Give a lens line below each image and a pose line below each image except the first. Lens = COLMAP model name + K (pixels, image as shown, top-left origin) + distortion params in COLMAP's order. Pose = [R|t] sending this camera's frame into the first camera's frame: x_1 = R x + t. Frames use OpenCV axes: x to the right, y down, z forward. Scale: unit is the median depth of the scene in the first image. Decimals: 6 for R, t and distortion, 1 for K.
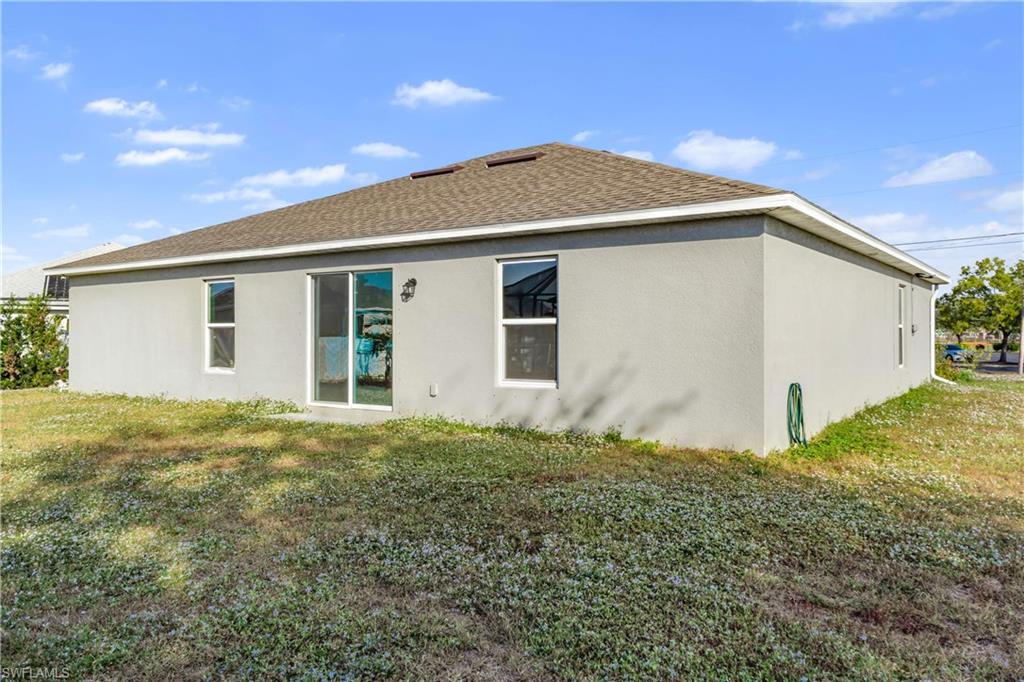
lens RADIAL K [[766.9, 0, 466.6], [0, 766.9, 341.2], [0, 0, 1]] dist [0.006757, 0.001403]
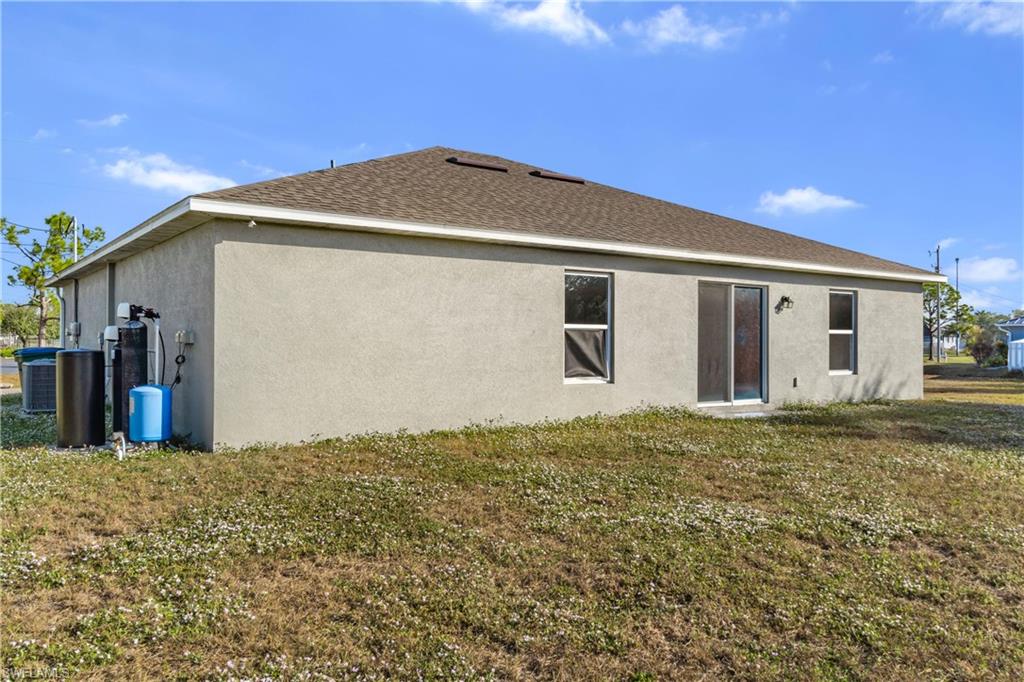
lens RADIAL K [[766.9, 0, 466.6], [0, 766.9, 341.2], [0, 0, 1]] dist [0.006757, 0.001403]
pose [[0.343447, 0.000305, 0.939172, -1.374078], [-0.001673, 0.999999, 0.000287, -0.005324], [-0.939170, -0.001670, 0.343447, 0.998278]]
